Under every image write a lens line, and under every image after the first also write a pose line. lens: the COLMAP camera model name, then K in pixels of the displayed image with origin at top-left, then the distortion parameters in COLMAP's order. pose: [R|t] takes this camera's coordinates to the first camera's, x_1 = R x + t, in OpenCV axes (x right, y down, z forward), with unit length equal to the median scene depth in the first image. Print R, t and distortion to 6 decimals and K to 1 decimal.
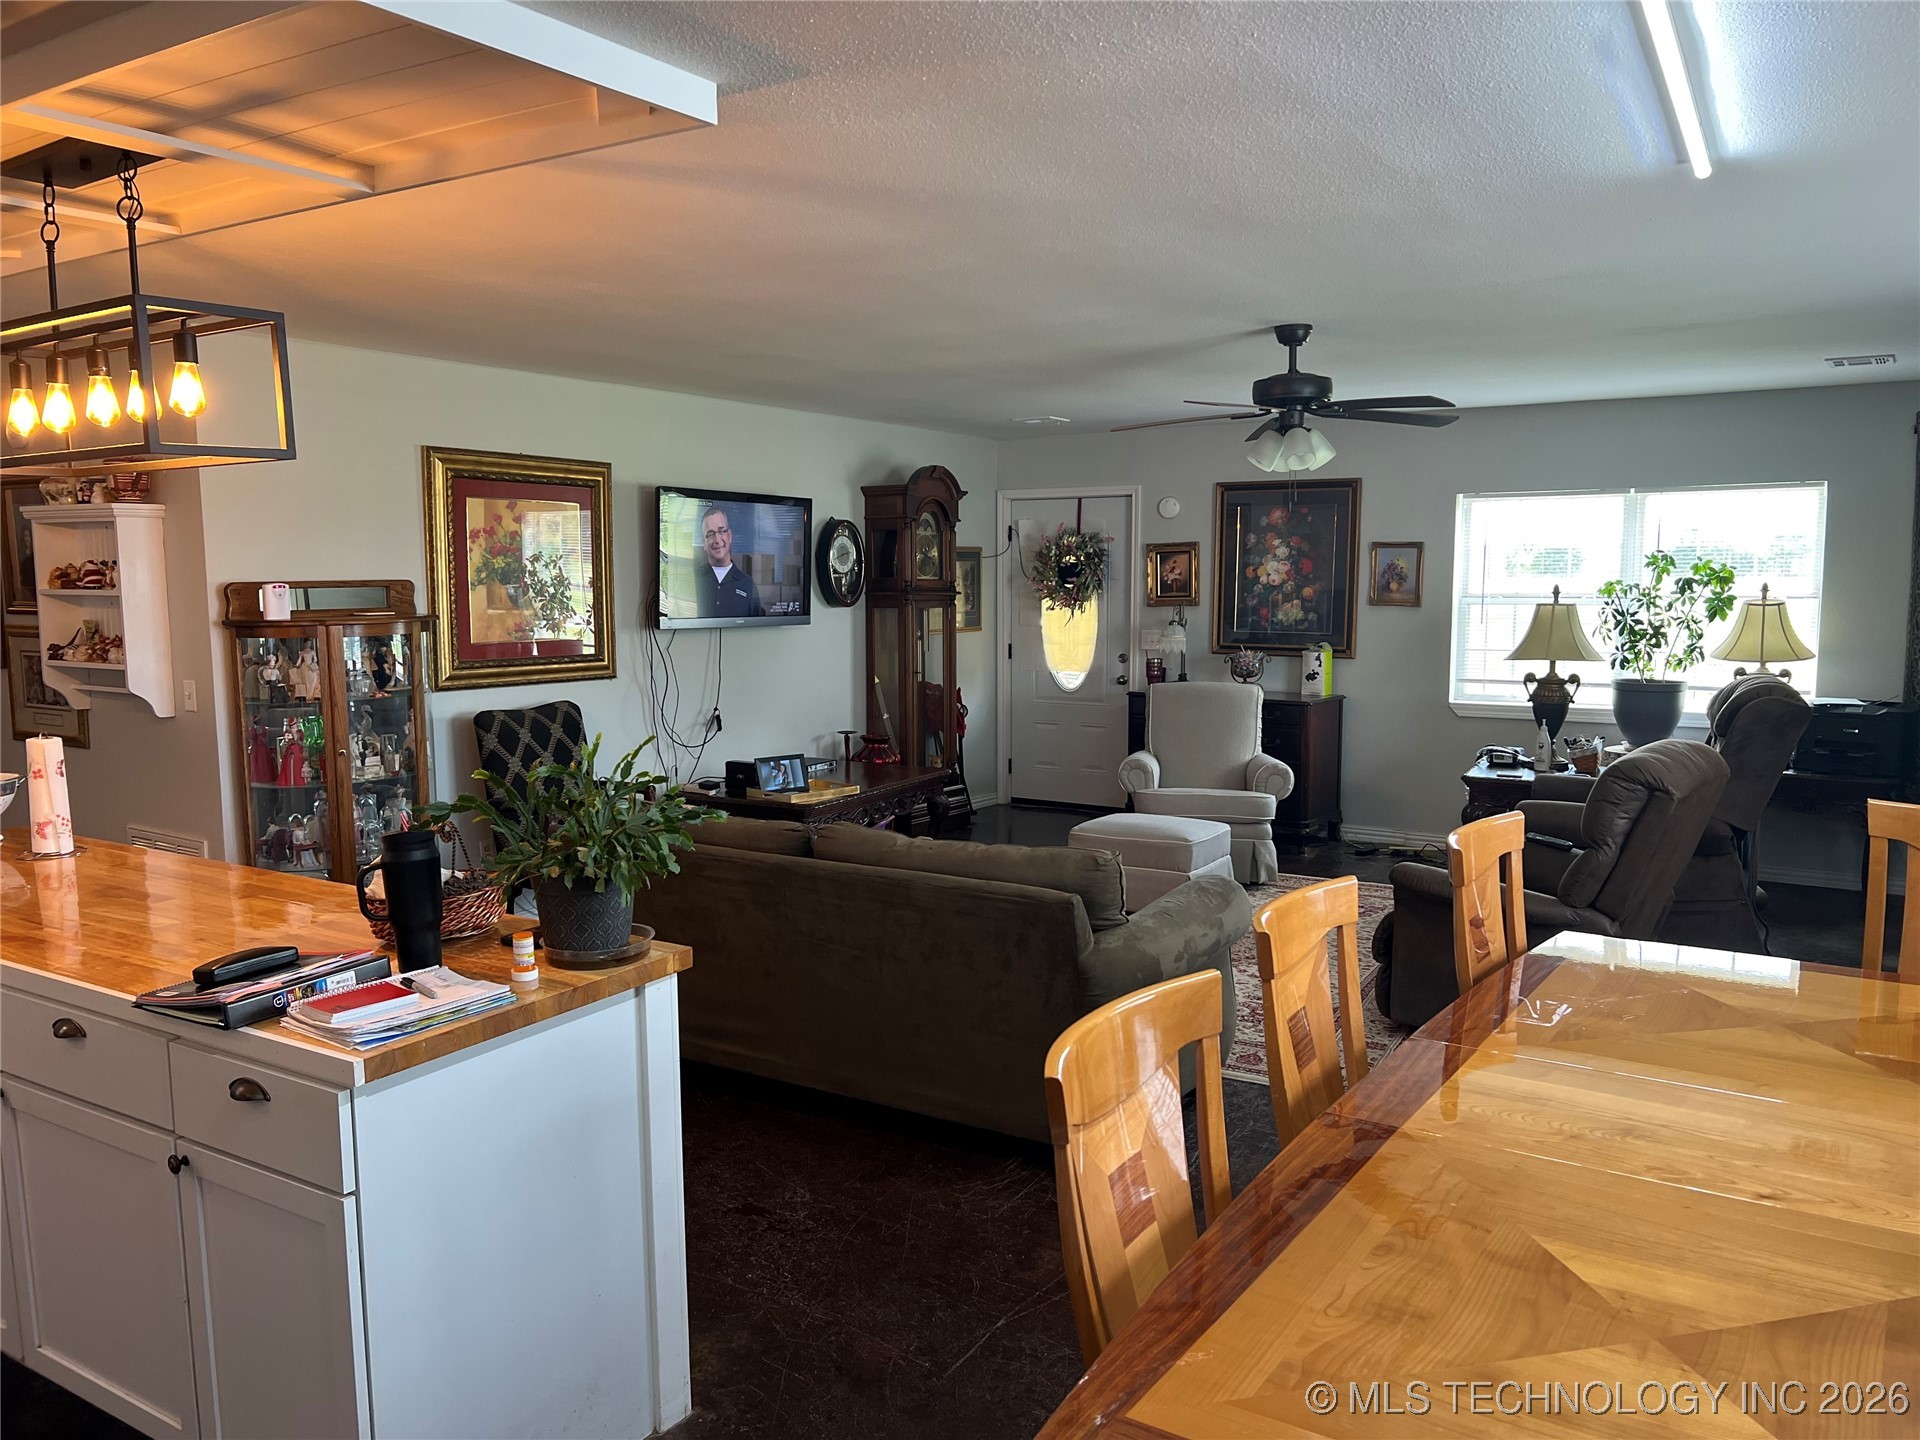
lens RADIAL K [[1437.4, 0, 973.8], [0, 1437.4, 745.9], [0, 0, 1]] dist [0.058836, -0.070794]
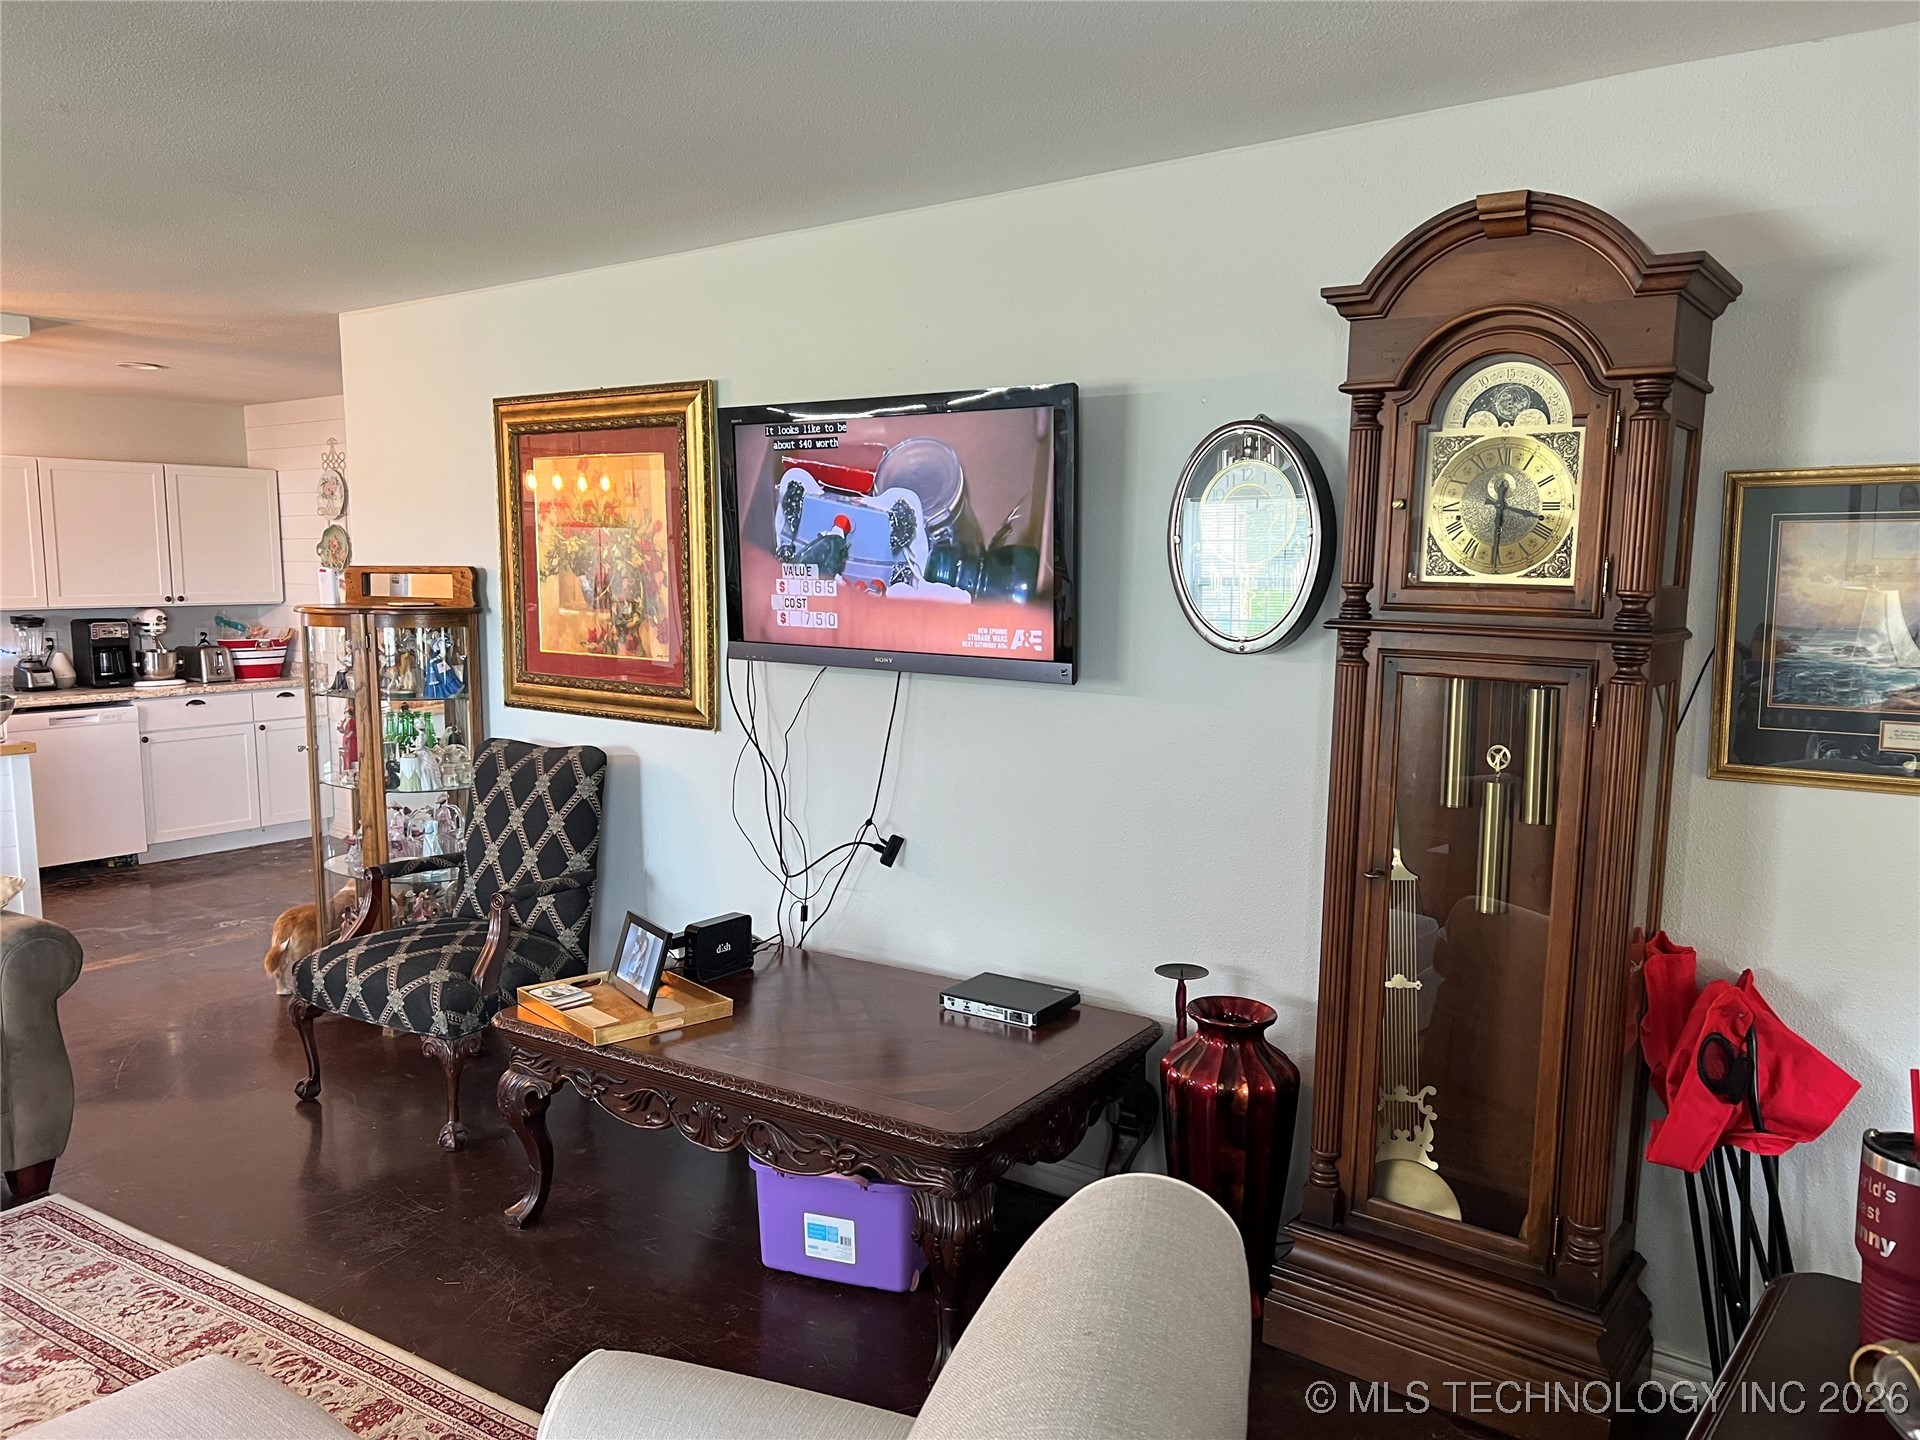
lens RADIAL K [[1437.4, 0, 953.2], [0, 1437.4, 730.0], [0, 0, 1]] dist [0.058836, -0.070794]
pose [[-0.085212, 0.108565, -0.990430, 0.445268], [-0.133700, 0.983810, 0.119342, -0.170122], [0.987352, 0.142590, -0.069318, 1.445570]]
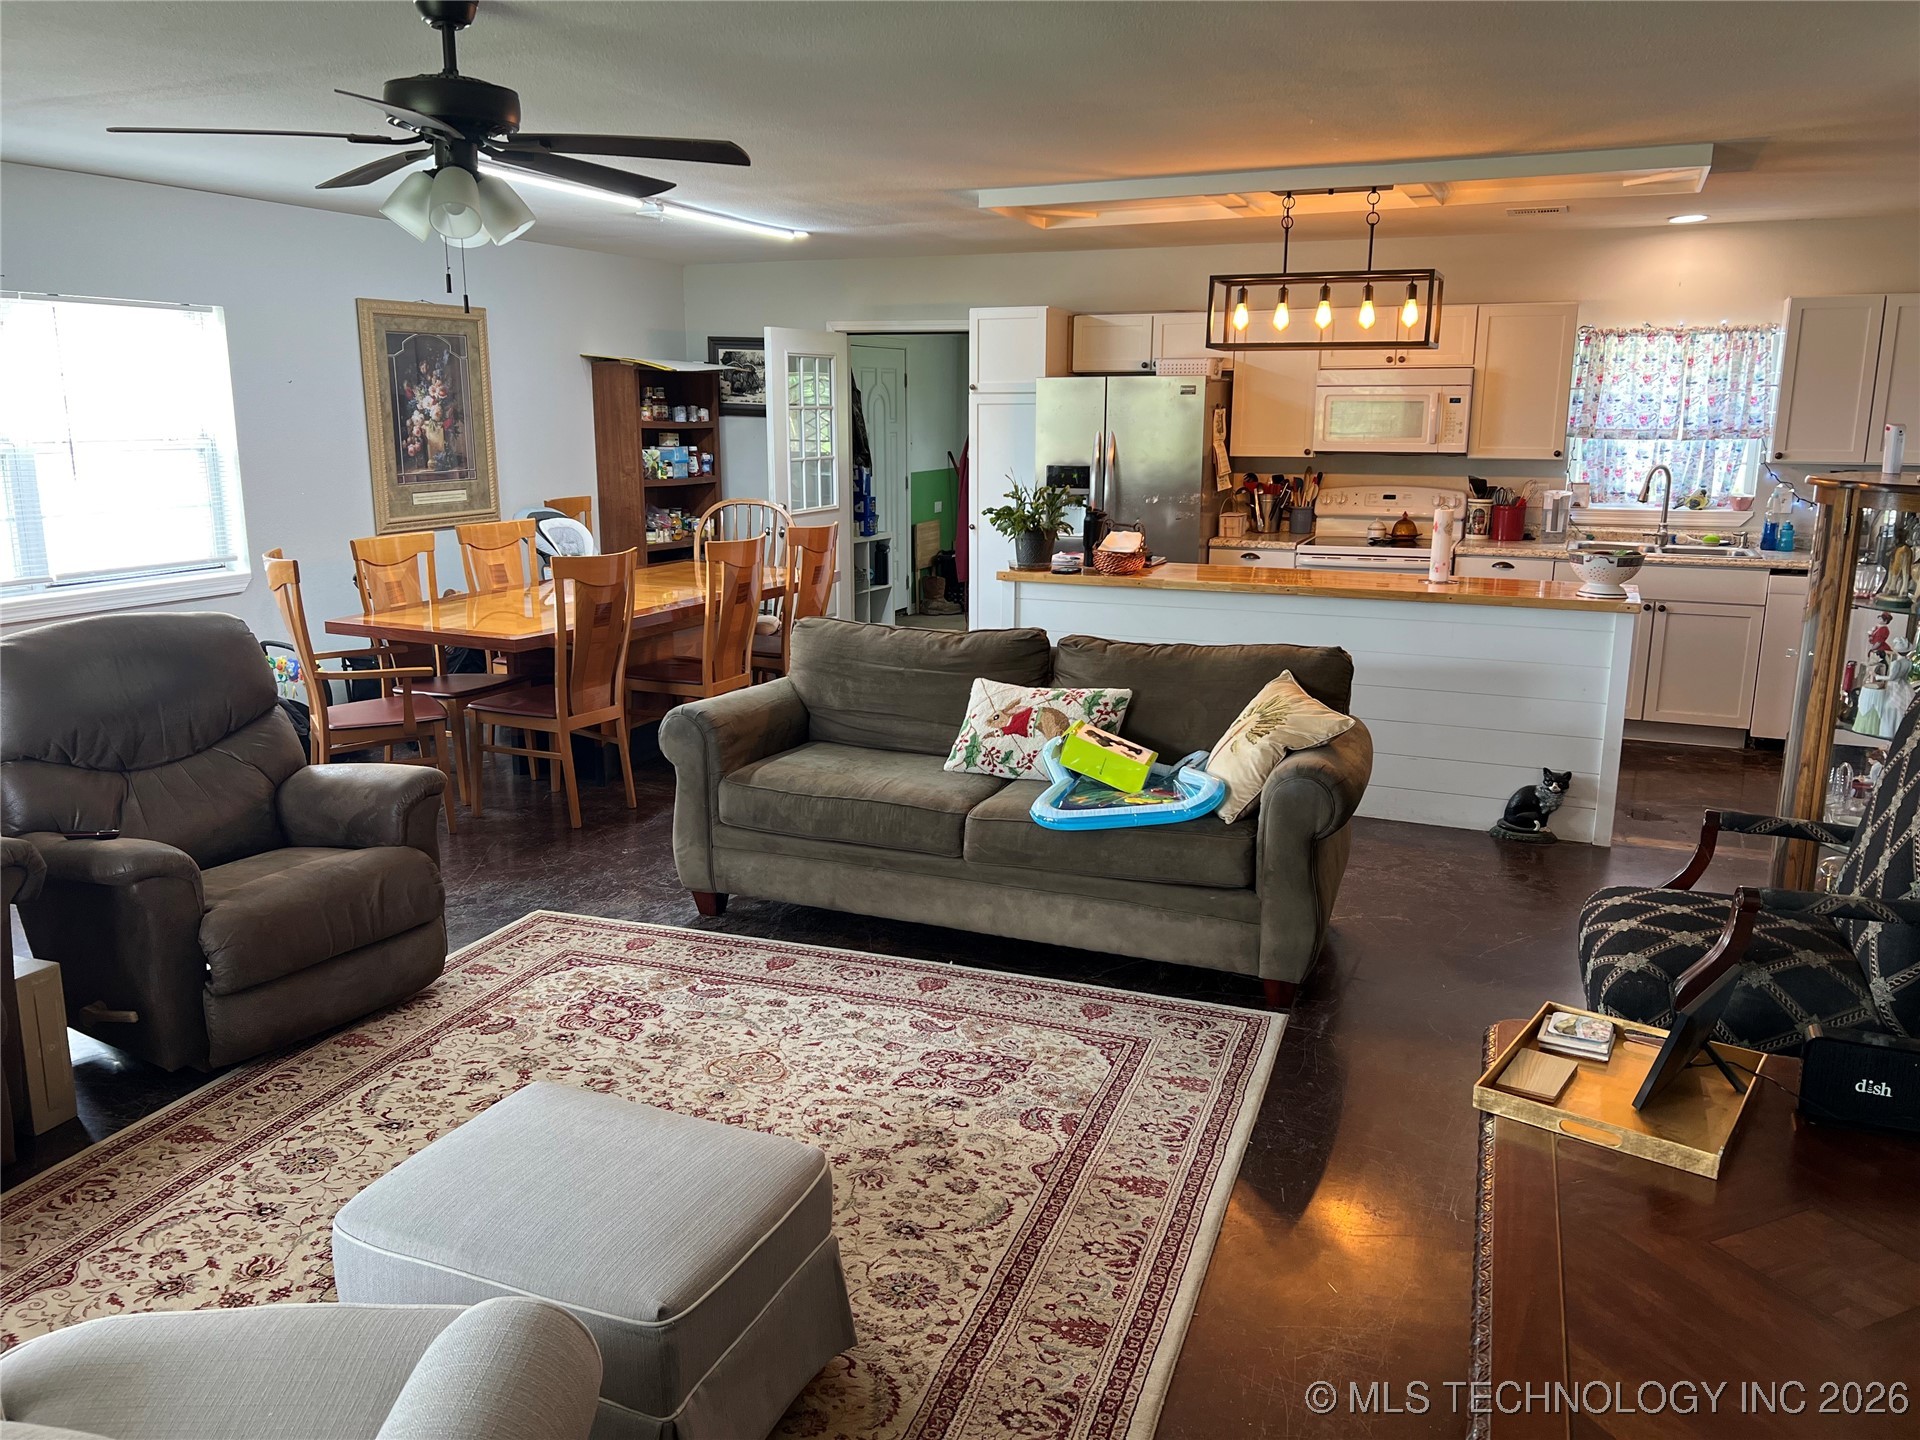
lens RADIAL K [[1437.4, 0, 951.6], [0, 1437.4, 714.2], [0, 0, 1]] dist [0.058836, -0.070794]
pose [[-0.989293, 0.019148, -0.144684, 0.102799], [-0.031355, 0.940322, 0.338839, -0.200765], [0.142538, 0.339747, -0.929653, 1.611560]]
